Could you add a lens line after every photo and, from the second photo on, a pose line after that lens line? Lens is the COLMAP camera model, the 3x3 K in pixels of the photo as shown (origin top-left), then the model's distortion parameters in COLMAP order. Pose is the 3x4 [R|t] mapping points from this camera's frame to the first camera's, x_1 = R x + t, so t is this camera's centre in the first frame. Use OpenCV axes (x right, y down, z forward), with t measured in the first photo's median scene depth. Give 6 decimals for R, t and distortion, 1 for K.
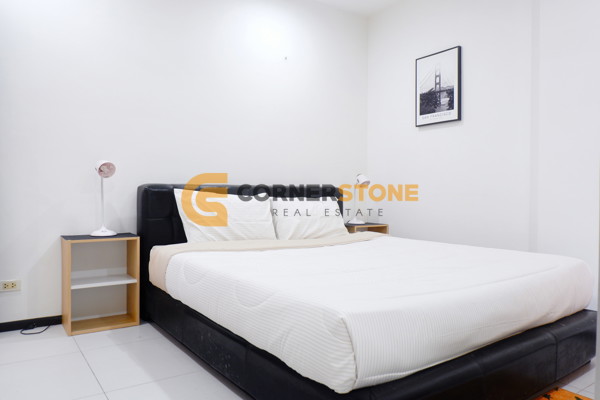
lens RADIAL K [[430.4, 0, 296.7], [0, 430.4, 203.6], [0, 0, 1]] dist [-0.031039, 0.023053]
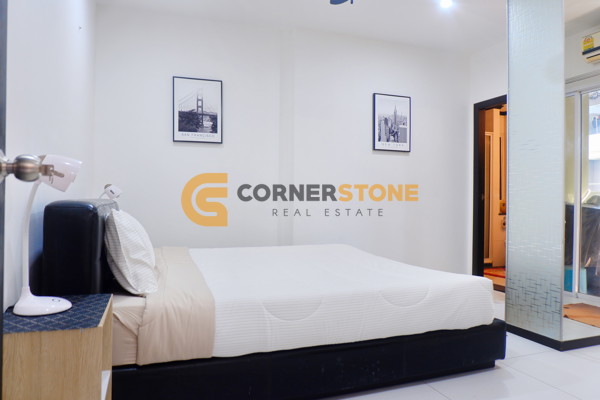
lens RADIAL K [[430.4, 0, 297.7], [0, 430.4, 195.9], [0, 0, 1]] dist [-0.031039, 0.023053]
pose [[0.277848, -0.004225, 0.960616, -0.663618], [0.028055, 0.999599, -0.003719, -0.039032], [-0.960215, 0.027983, 0.277855, 0.456140]]
